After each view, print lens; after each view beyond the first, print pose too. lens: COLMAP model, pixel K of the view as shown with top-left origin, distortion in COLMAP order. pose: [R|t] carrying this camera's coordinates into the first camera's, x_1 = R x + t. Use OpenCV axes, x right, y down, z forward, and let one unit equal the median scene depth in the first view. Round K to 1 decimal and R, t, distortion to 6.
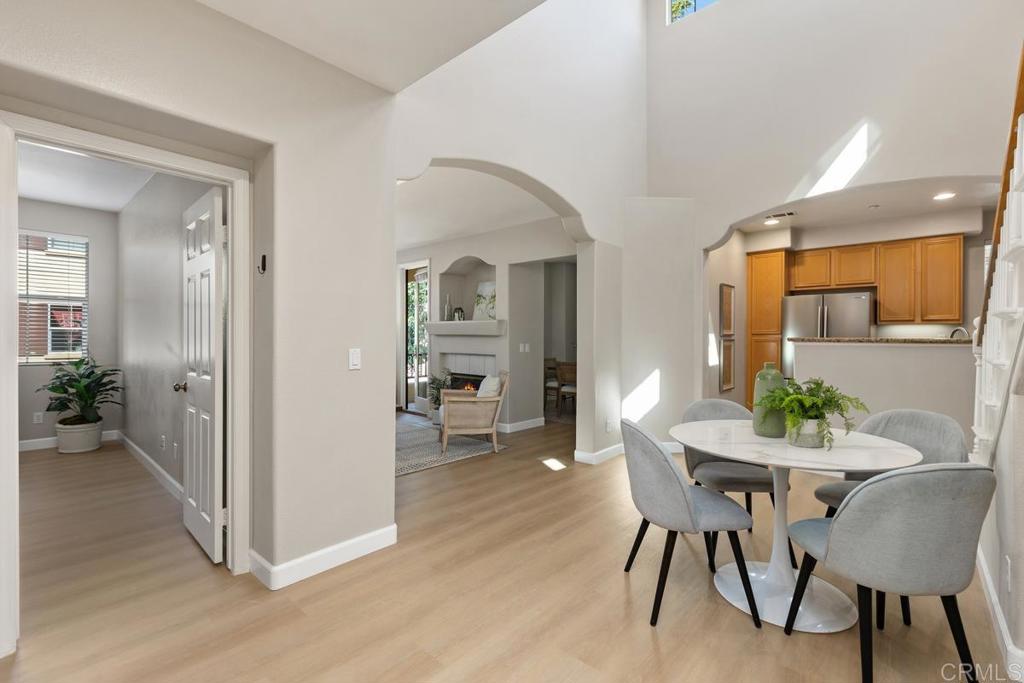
lens RADIAL K [[450.3, 0, 507.6], [0, 450.3, 343.3], [0, 0, 1]] dist [-0.006597, 0.001055]
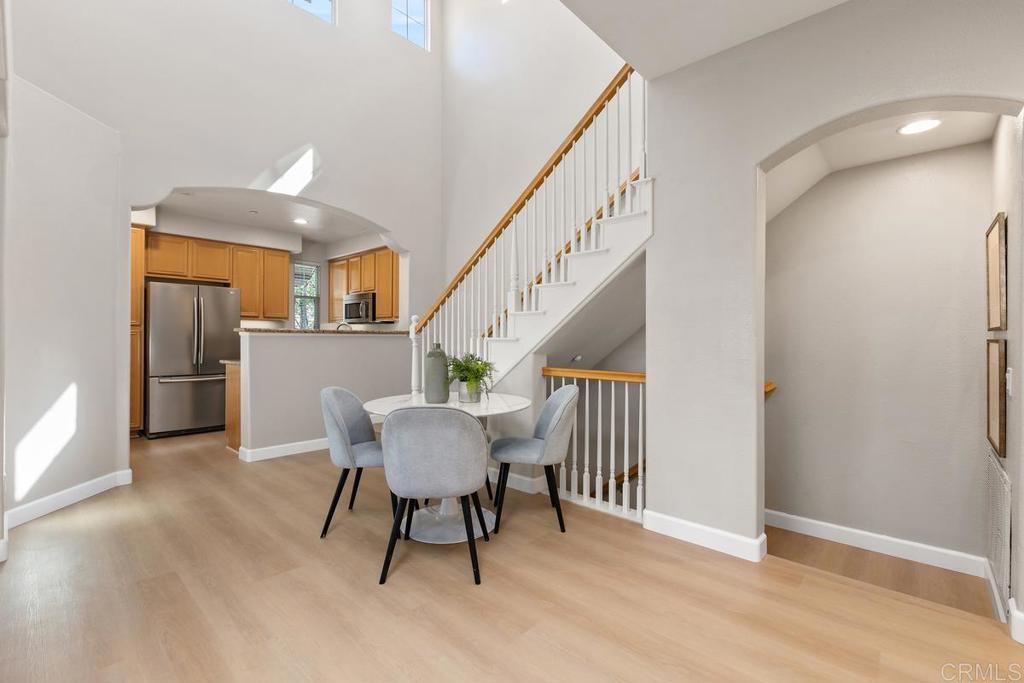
lens RADIAL K [[450.3, 0, 516.2], [0, 450.3, 339.0], [0, 0, 1]] dist [-0.006597, 0.001055]
pose [[-0.002956, -0.001384, 0.999995, -0.262641], [0.010135, 0.999948, 0.001414, 0.012109], [-0.999944, 0.010139, -0.002942, 0.311345]]
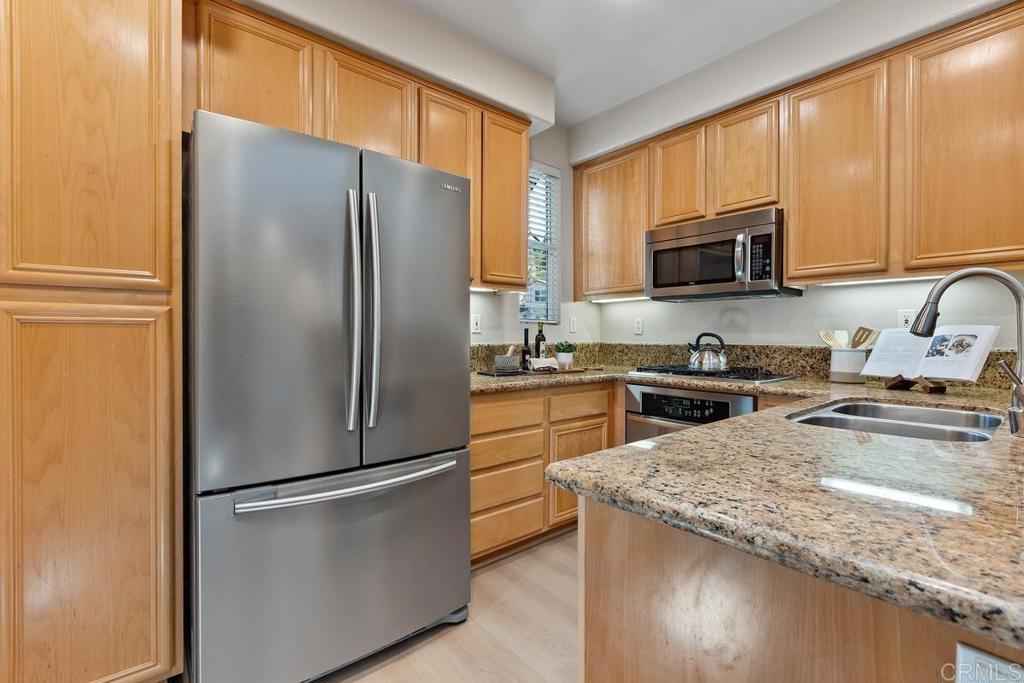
lens RADIAL K [[450.3, 0, 513.1], [0, 450.3, 338.6], [0, 0, 1]] dist [-0.006597, 0.001055]
pose [[0.138332, -0.008399, 0.990350, 0.436369], [0.014042, 0.999880, 0.006518, 0.005660], [-0.990286, 0.013005, 0.138433, 0.854169]]
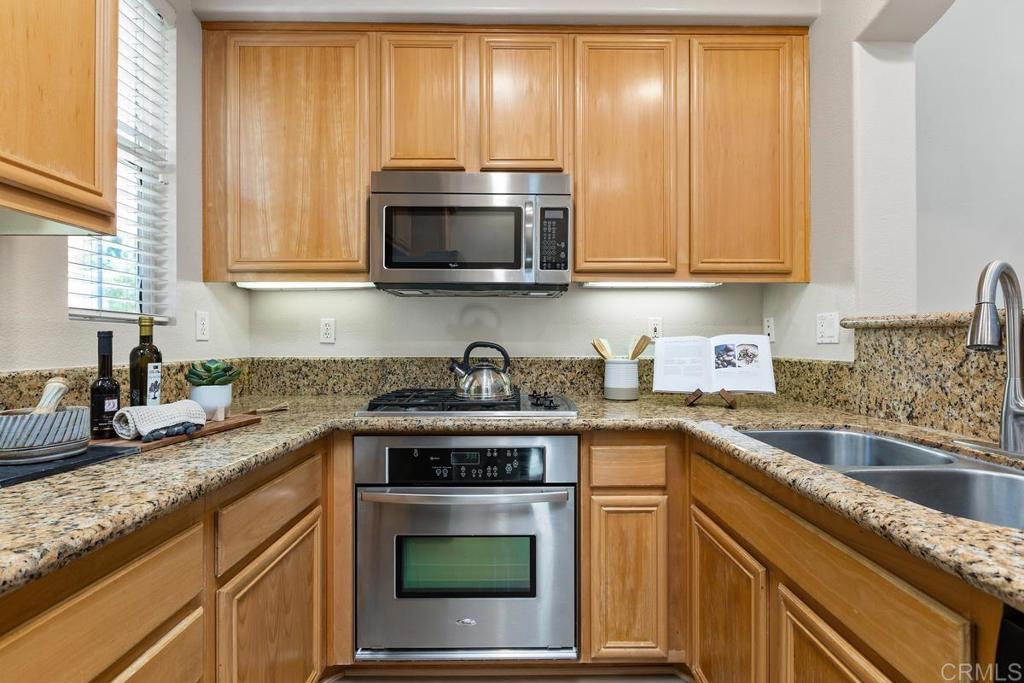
lens RADIAL K [[450.3, 0, 513.8], [0, 450.3, 340.5], [0, 0, 1]] dist [-0.006597, 0.001055]
pose [[-0.673614, 0.000153, 0.739083, 0.671648], [0.011603, 0.999879, 0.010368, 0.001772], [-0.738992, 0.015560, -0.673534, 0.909138]]
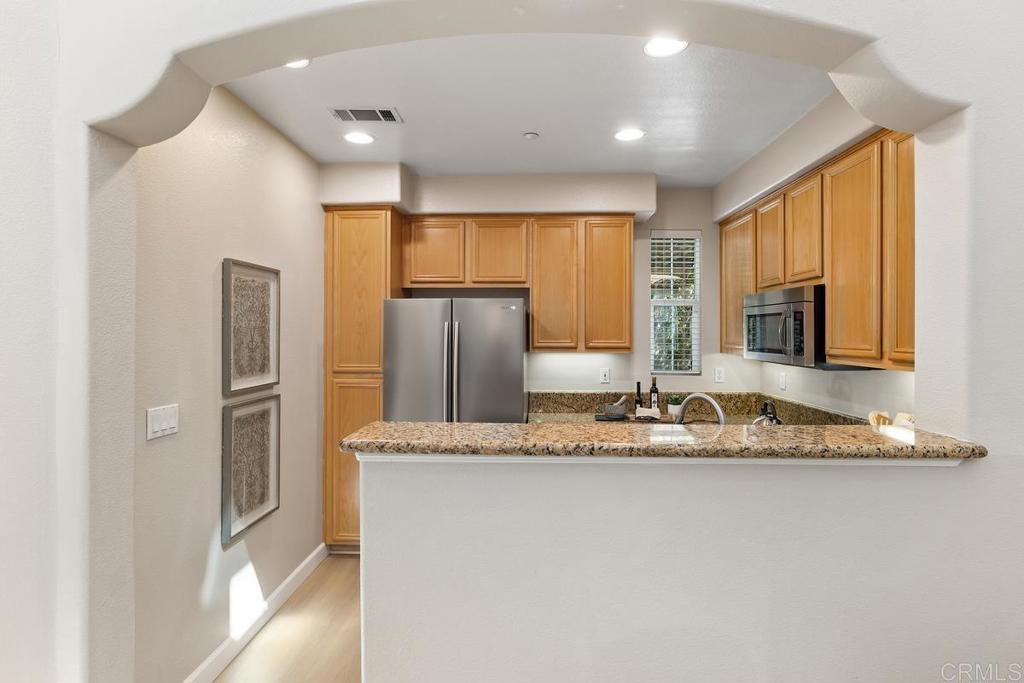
lens RADIAL K [[519.6, 0, 513.5], [0, 519.6, 332.9], [0, 0, 1]] dist [-0.002368, -0.001082]
pose [[0.763796, 0.001947, 0.645455, 0.362734], [0.008291, 0.999883, -0.012826, -0.059741], [-0.645404, 0.015148, 0.763691, 0.487476]]
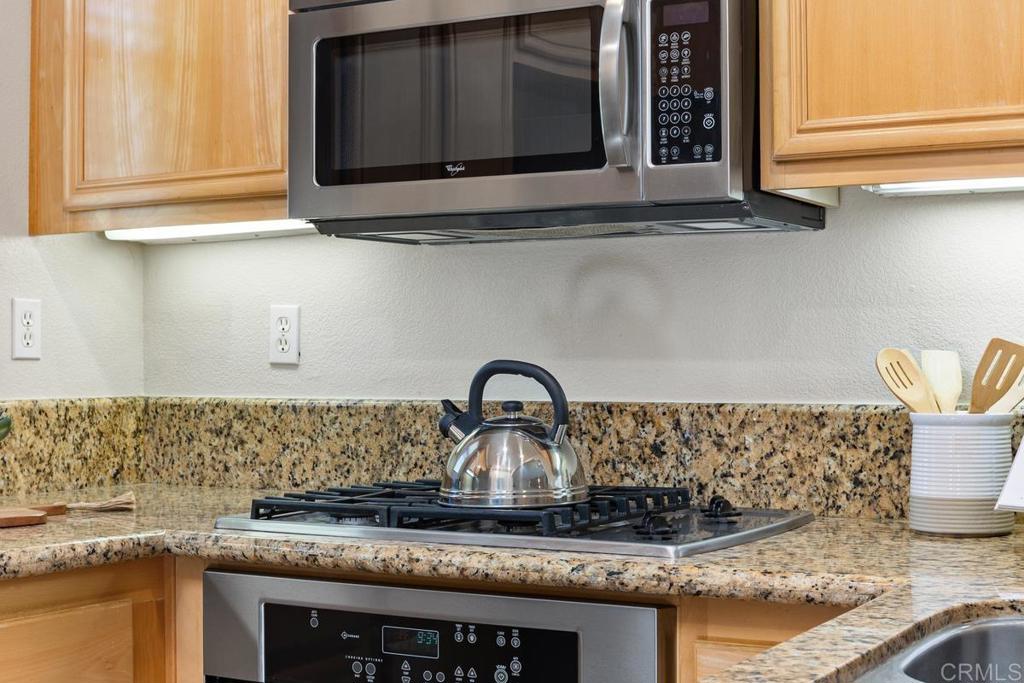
lens RADIAL K [[1565.3, 0, 509.2], [0, 1565.3, 338.8], [0, 0, 1]] dist [-0.128932, 0.000000]
pose [[-0.213387, 0.012315, 0.976890, 0.512244], [0.019528, 0.999775, -0.008338, 0.003276], [-0.976773, 0.017298, -0.213579, 0.810686]]
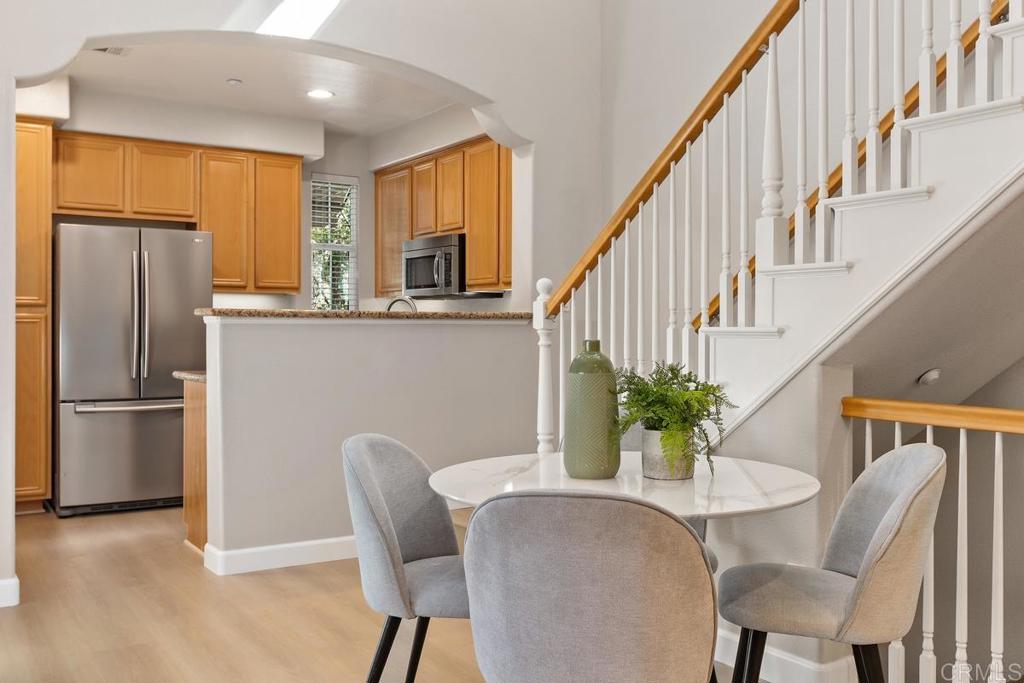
lens RADIAL K [[932.1, 0, 516.0], [0, 932.1, 335.0], [0, 0, 1]] dist [-0.014430, 0.000000]
pose [[0.249949, -0.006727, 0.968236, -0.202825], [0.011792, 0.999923, 0.003903, 0.012446], [-0.968187, 0.010442, 0.250009, 0.321621]]
